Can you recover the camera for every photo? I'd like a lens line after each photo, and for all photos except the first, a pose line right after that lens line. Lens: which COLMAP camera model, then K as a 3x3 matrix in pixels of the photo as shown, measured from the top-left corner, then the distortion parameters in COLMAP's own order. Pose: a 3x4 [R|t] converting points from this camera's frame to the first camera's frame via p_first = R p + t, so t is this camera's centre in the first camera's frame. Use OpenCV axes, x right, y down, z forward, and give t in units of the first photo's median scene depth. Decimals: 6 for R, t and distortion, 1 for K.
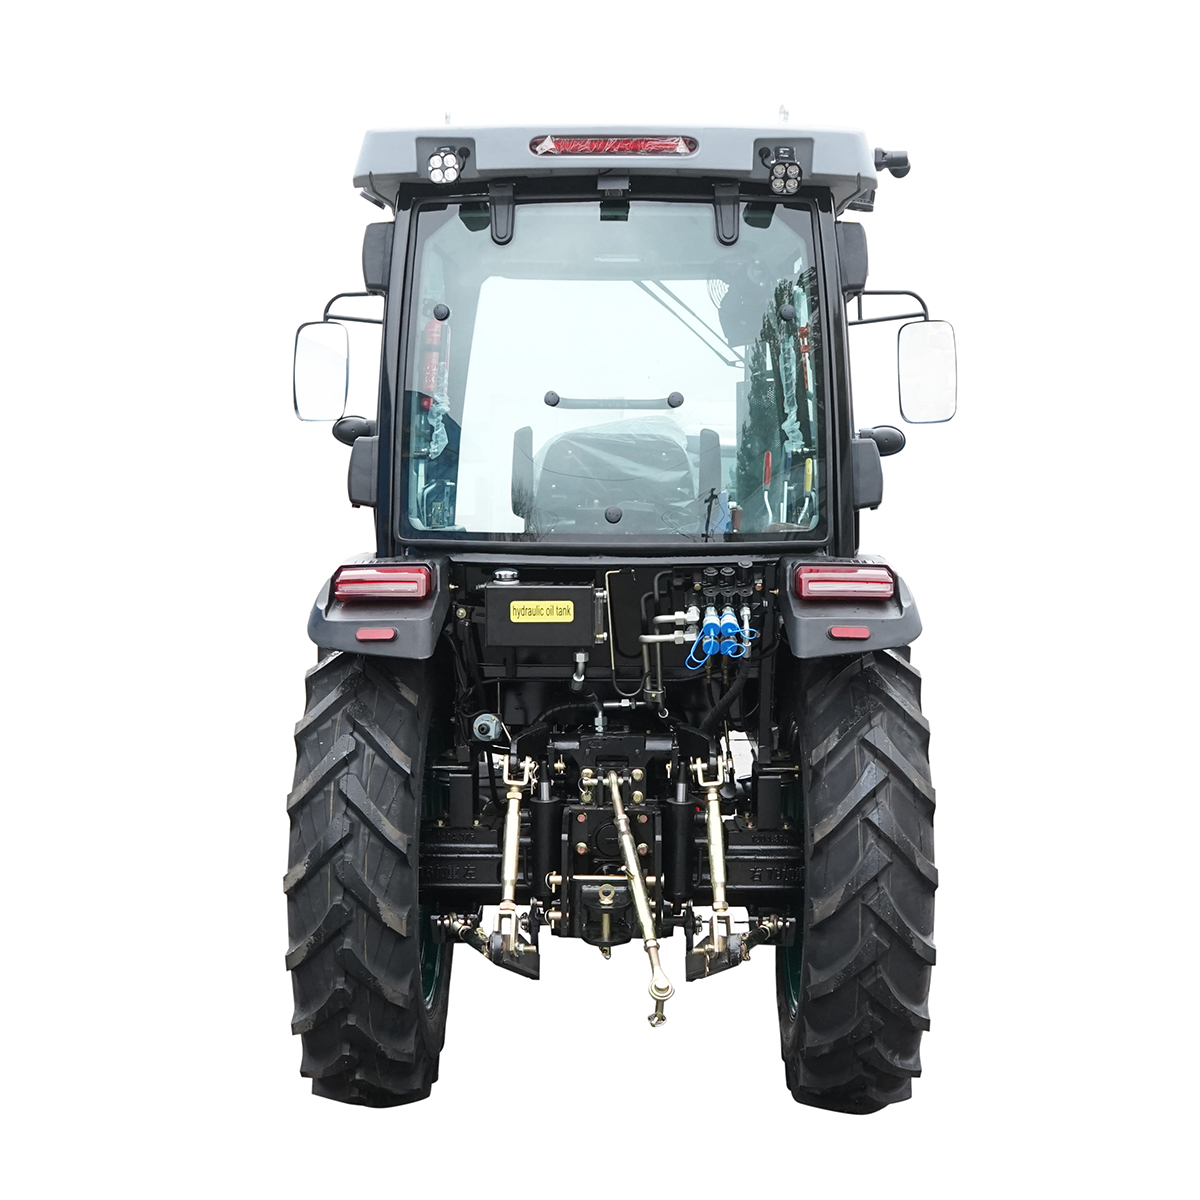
lens RADIAL K [[1296.4, 0, 631.0], [0, 1296.4, 598.5], [0, 0, 1]] dist [-0.016319, -0.023560]
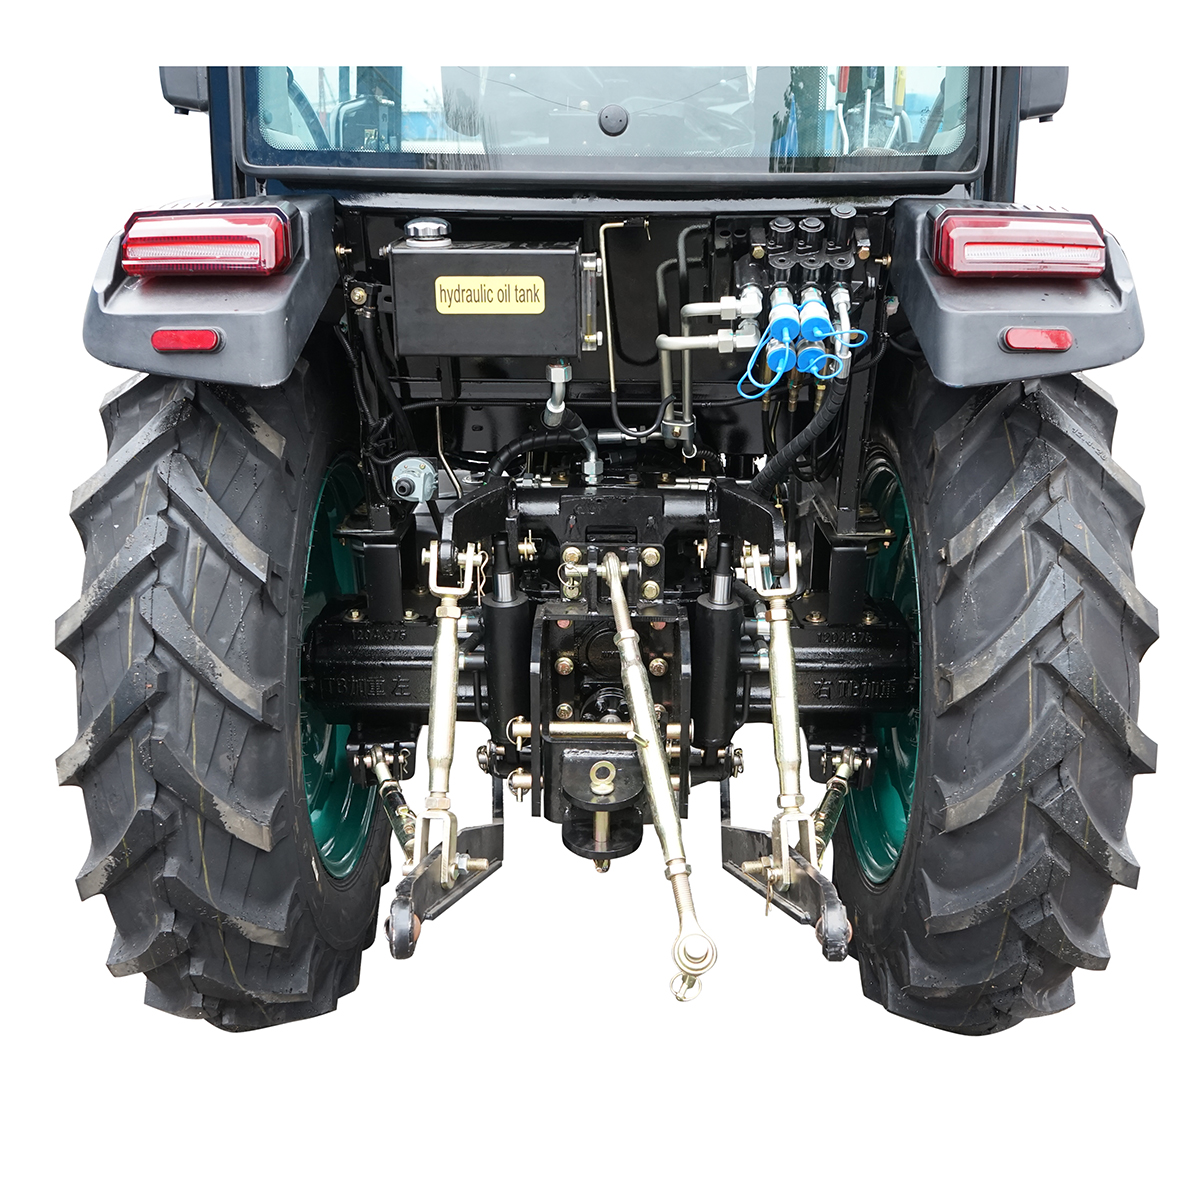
lens RADIAL K [[1296.4, 0, 631.0], [0, 1296.4, 598.5], [0, 0, 1]] dist [-0.016319, -0.023560]
pose [[0.999992, 0.002714, 0.003002, -0.007139], [-0.003386, 0.967383, 0.253296, -0.005637], [-0.002217, -0.253304, 0.967384, 0.406007]]
